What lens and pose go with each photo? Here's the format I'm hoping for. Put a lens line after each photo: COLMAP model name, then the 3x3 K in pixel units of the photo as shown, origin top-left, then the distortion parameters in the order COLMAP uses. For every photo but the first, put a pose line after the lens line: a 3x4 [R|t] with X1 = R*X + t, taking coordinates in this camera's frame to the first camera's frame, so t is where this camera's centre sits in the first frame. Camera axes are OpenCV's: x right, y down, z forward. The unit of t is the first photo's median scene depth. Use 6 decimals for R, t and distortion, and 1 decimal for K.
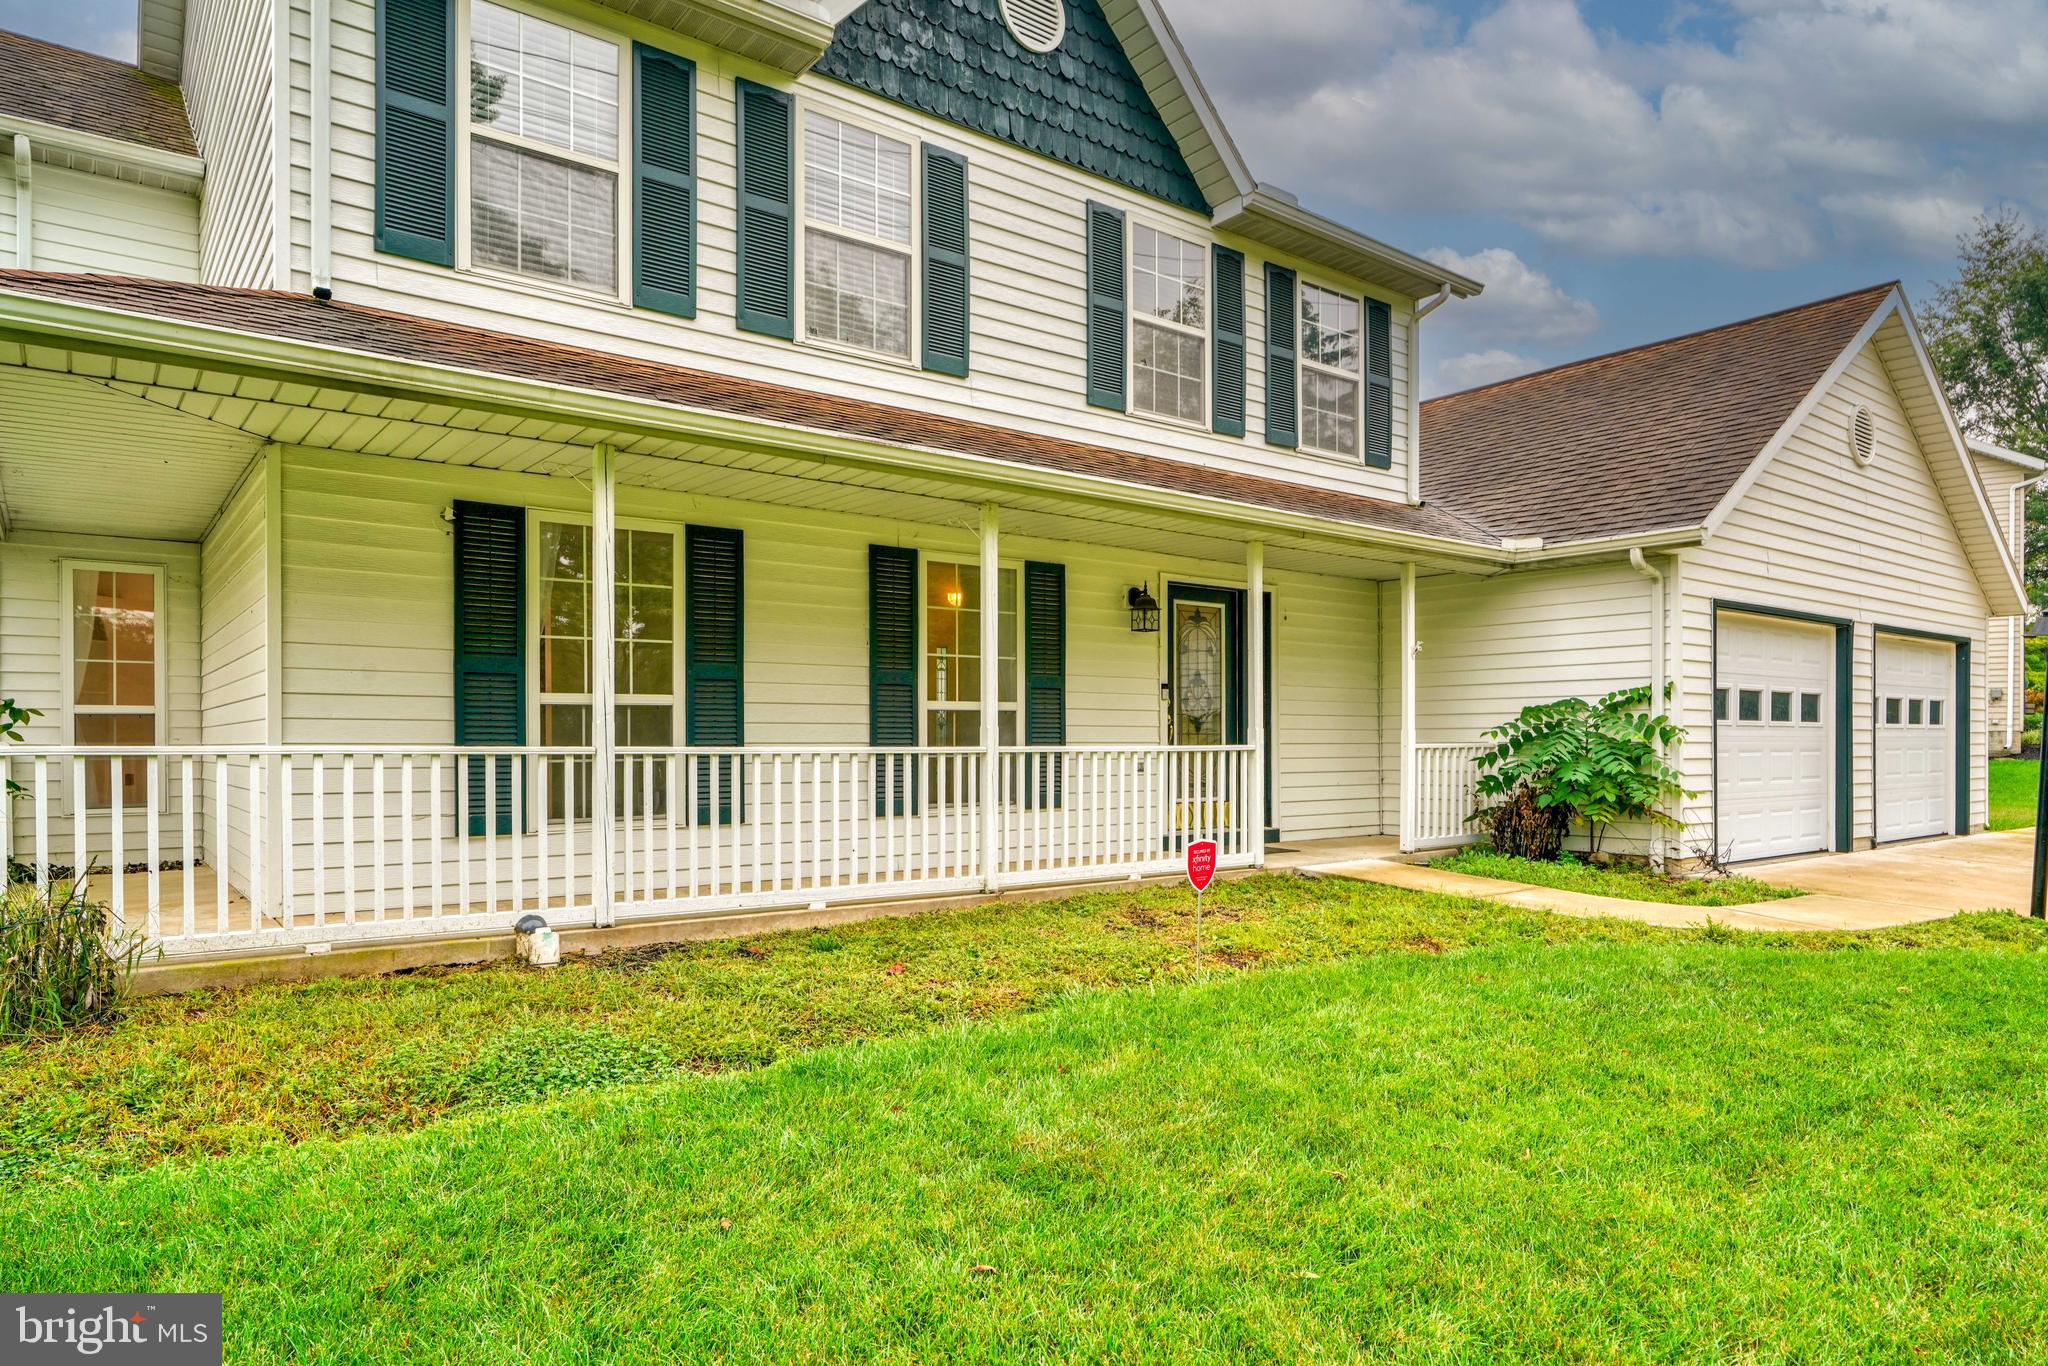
lens RADIAL K [[1228.5, 0, 1023.8], [0, 1228.5, 739.3], [0, 0, 1]] dist [-0.000927, -0.000204]
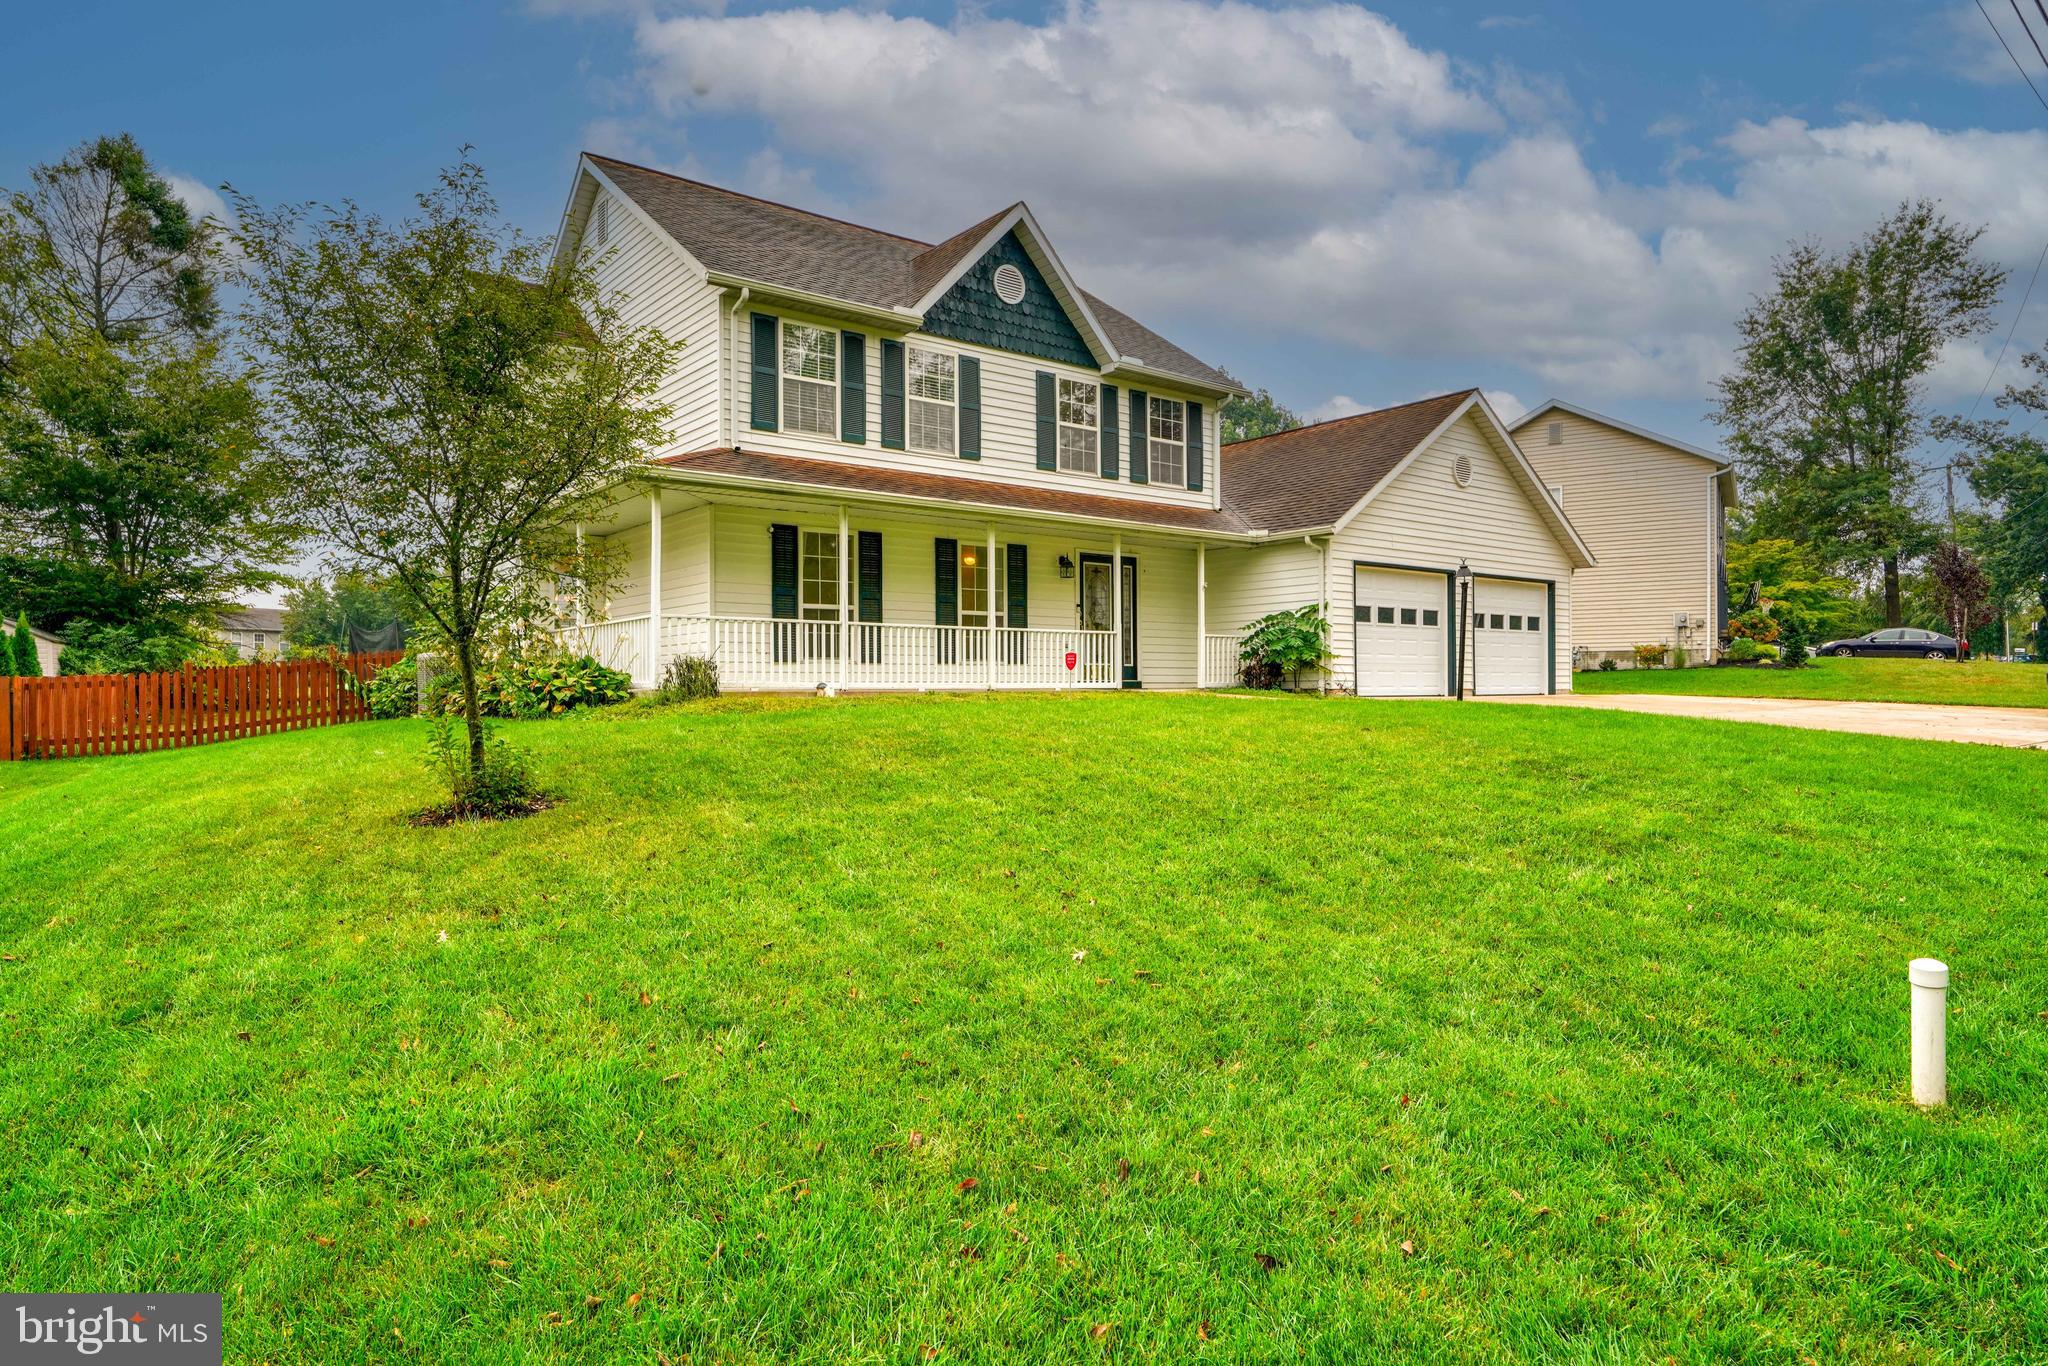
lens RADIAL K [[1172.6, 0, 1024.0], [0, 1172.6, 683.0], [0, 0, 1]] dist [0.000099, -0.000075]
pose [[0.999938, -0.005015, 0.009955, 0.007950], [0.005057, 0.999978, -0.004261, 0.097012], [-0.009933, 0.004311, 0.999941, -0.967344]]
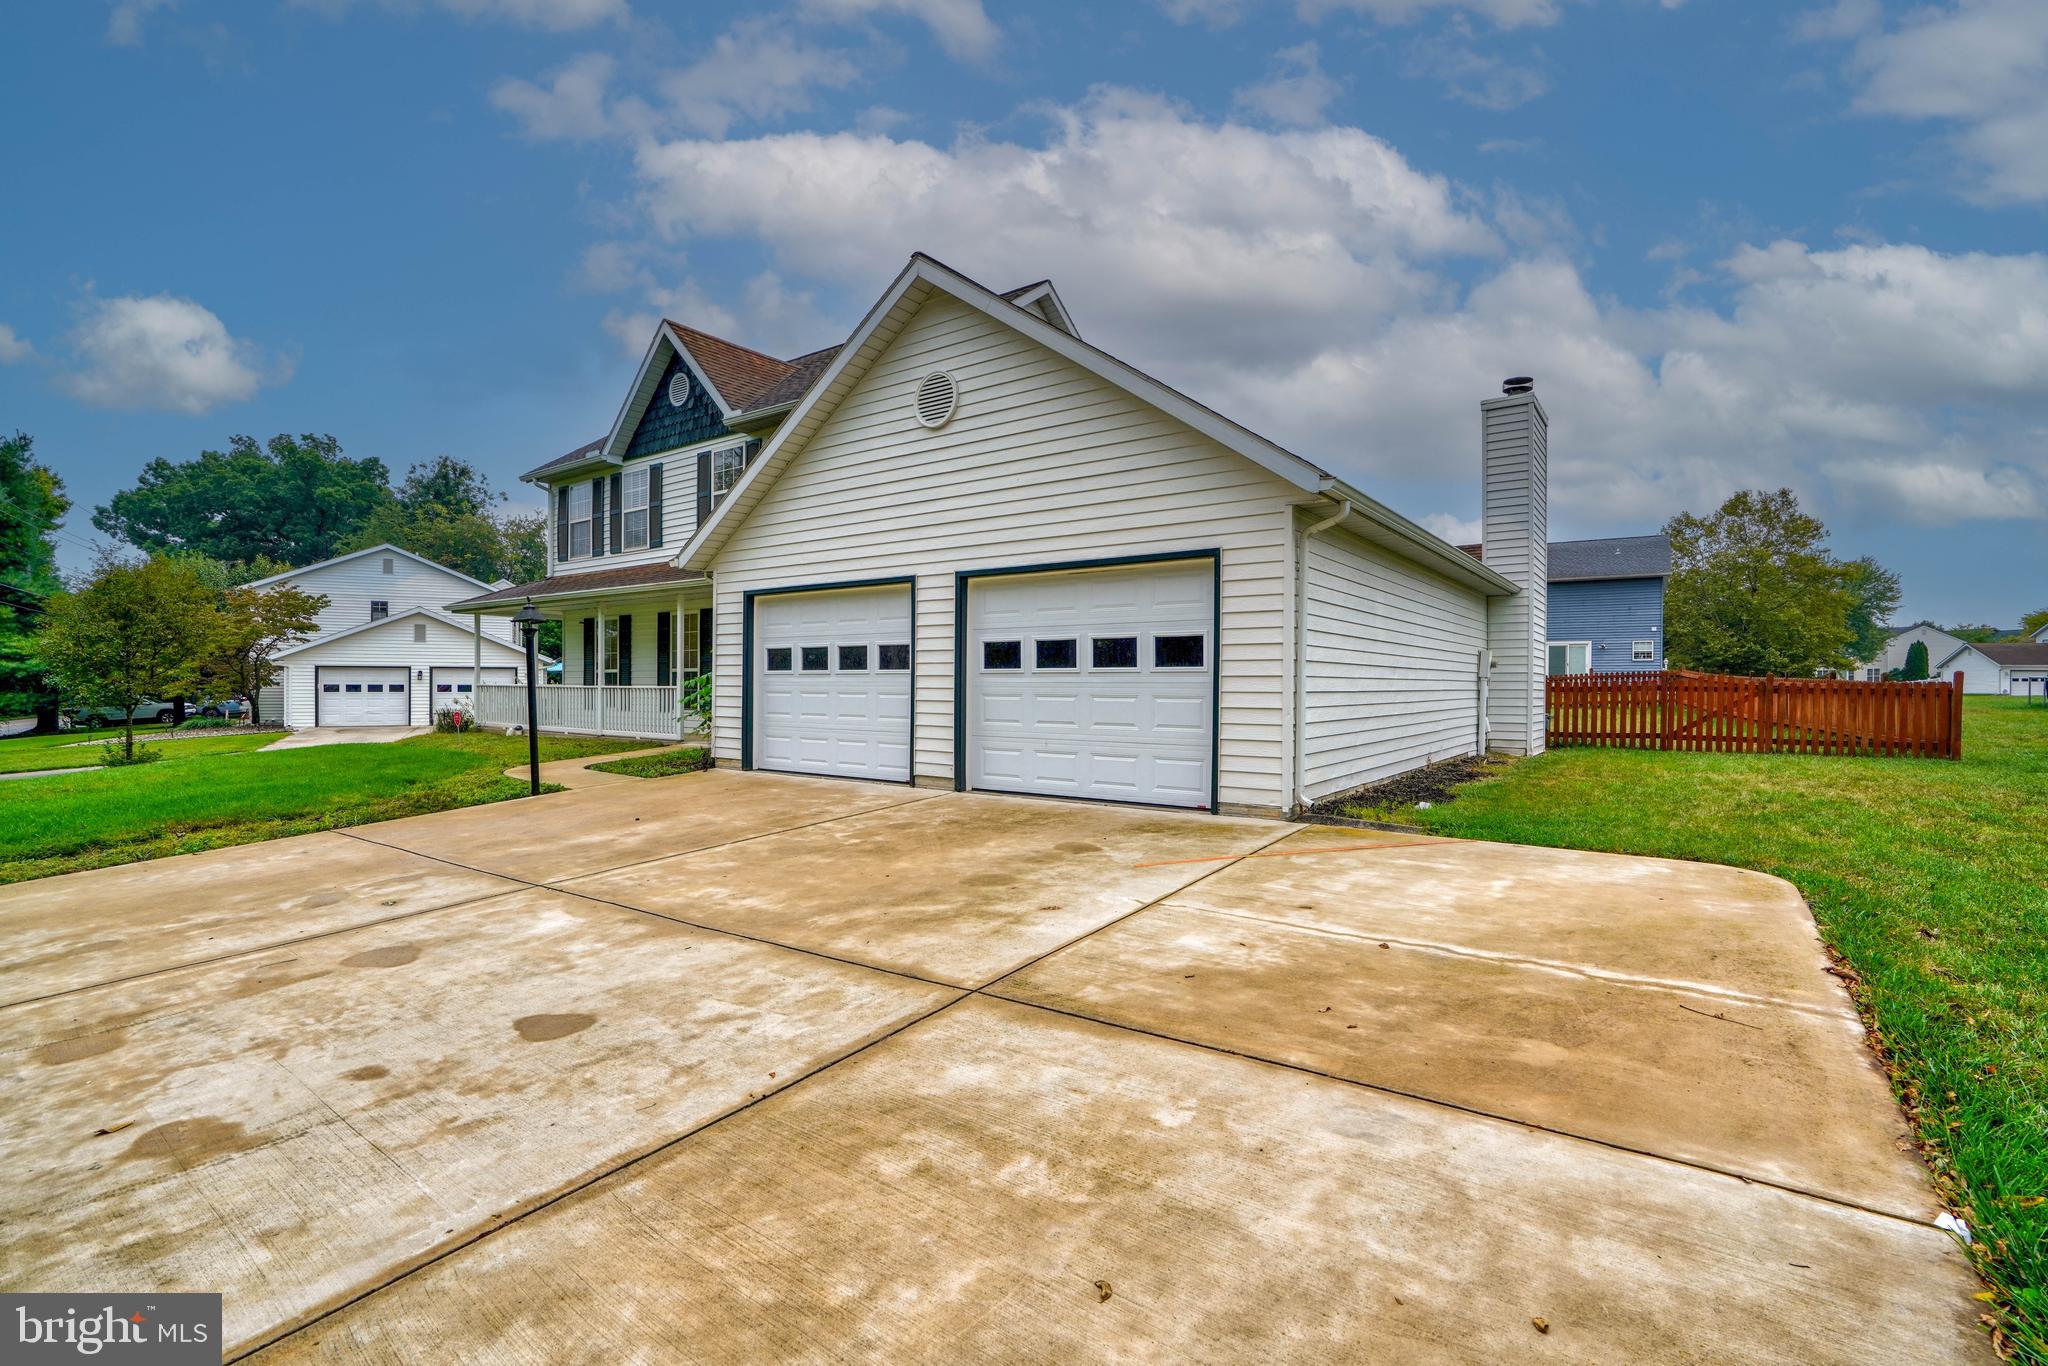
lens RADIAL K [[934.8, 0, 1028.8], [0, 934.8, 690.4], [0, 0, 1]] dist [-0.001495, 0.000384]
pose [[0.280376, 0.005196, -0.959876, 1.915196], [-0.005835, 0.999976, 0.003709, 0.002086], [0.959872, 0.004561, 0.280400, 1.090541]]
